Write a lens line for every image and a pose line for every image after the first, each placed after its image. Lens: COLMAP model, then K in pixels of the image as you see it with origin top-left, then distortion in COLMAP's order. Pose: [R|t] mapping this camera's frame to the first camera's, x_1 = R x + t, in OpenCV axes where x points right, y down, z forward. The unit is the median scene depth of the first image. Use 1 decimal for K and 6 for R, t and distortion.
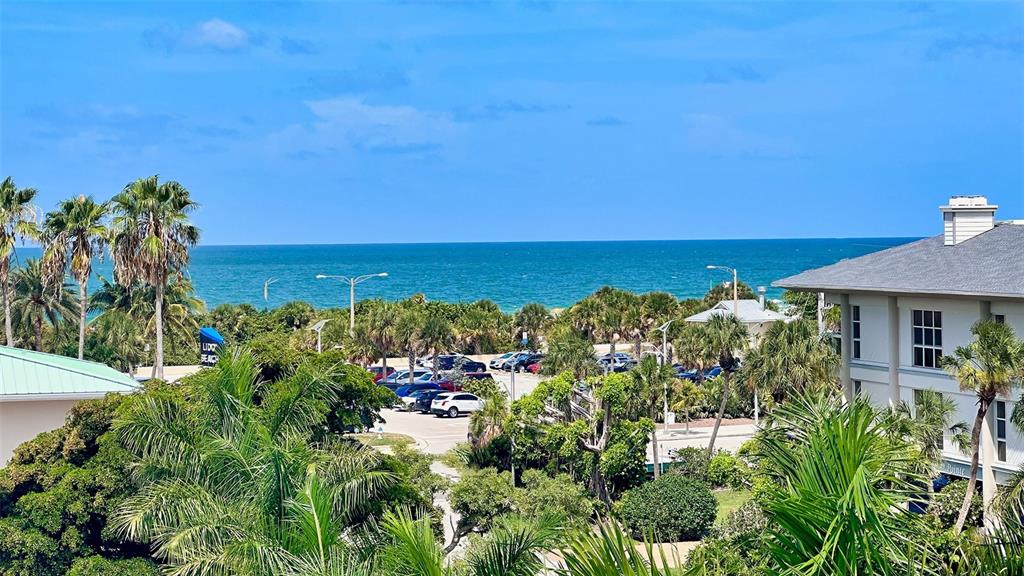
lens RADIAL K [[2194.0, 0, 512.0], [0, 2194.0, 288.0], [0, 0, 1]] dist [-0.078131, 3.137711]
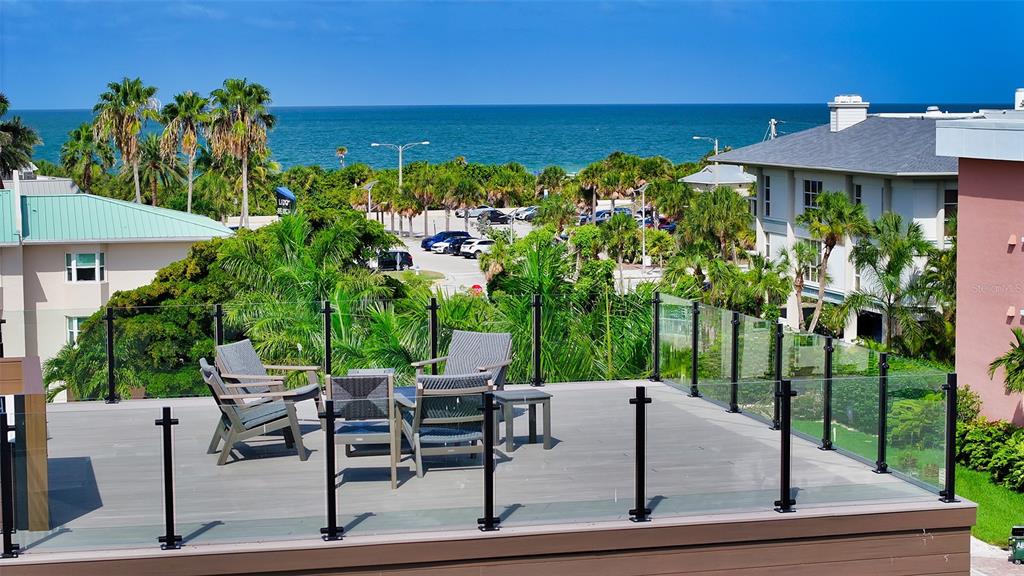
lens RADIAL K [[2110.9, 0, 512.0], [0, 2110.9, 288.0], [0, 0, 1]] dist [-0.230370, -0.031085]
pose [[0.999442, 0.008357, -0.032332, 0.033706], [-0.006058, 0.997488, 0.070570, -0.010083], [0.032840, -0.070335, 0.996983, -0.214521]]
